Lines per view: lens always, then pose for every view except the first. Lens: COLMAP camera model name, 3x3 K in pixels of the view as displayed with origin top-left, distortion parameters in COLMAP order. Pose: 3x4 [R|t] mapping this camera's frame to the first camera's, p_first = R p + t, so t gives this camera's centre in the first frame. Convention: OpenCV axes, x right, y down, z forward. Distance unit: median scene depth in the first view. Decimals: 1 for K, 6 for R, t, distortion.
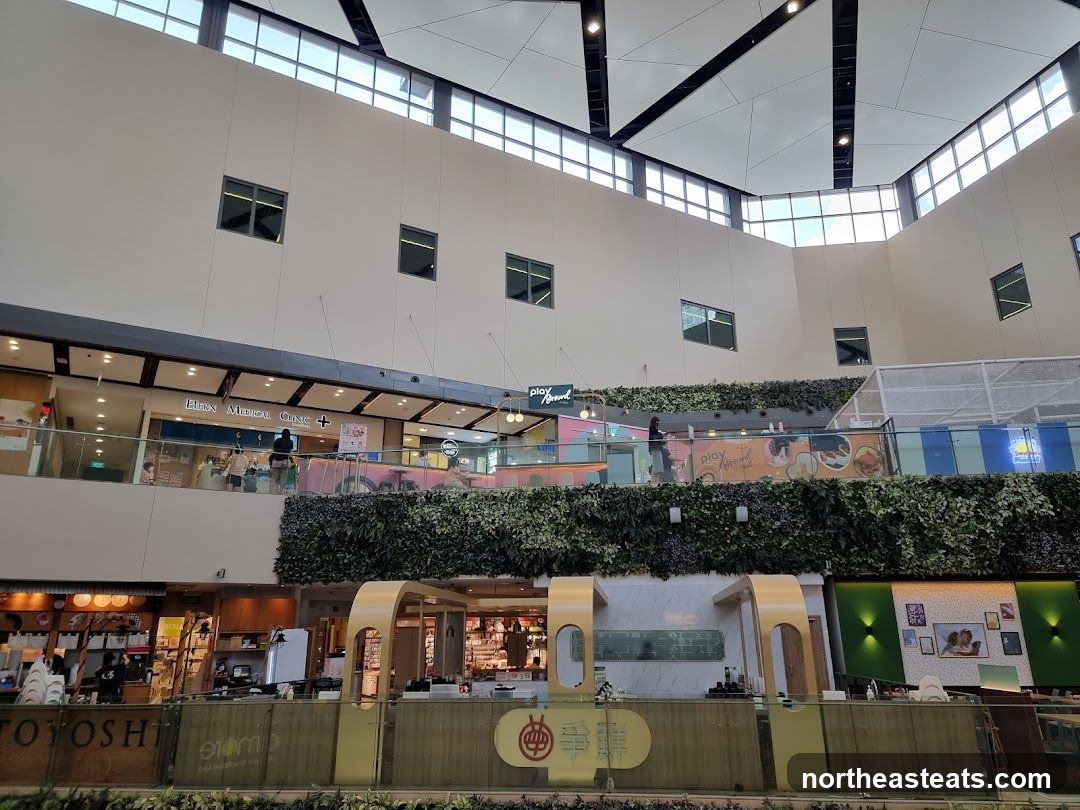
lens RADIAL K [[765.6, 0, 536.1], [0, 765.6, 405.6], [0, 0, 1]] dist [0.065067, -0.020667]
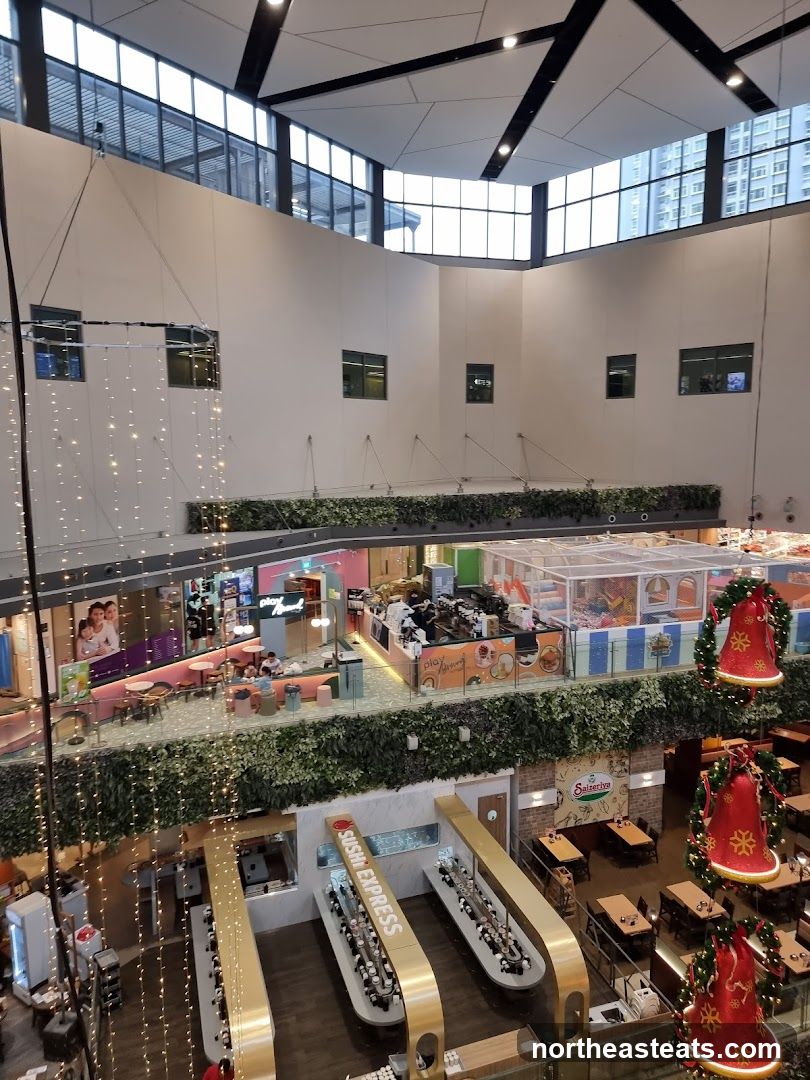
lens RADIAL K [[765.6, 0, 407.8], [0, 765.6, 537.3], [0, 0, 1]] dist [0.065067, -0.020667]
pose [[0.891709, -0.073186, 0.446652, -0.296479], [-0.136989, 0.896913, 0.420453, -0.580759], [-0.431379, -0.436108, 0.789760, 0.232571]]
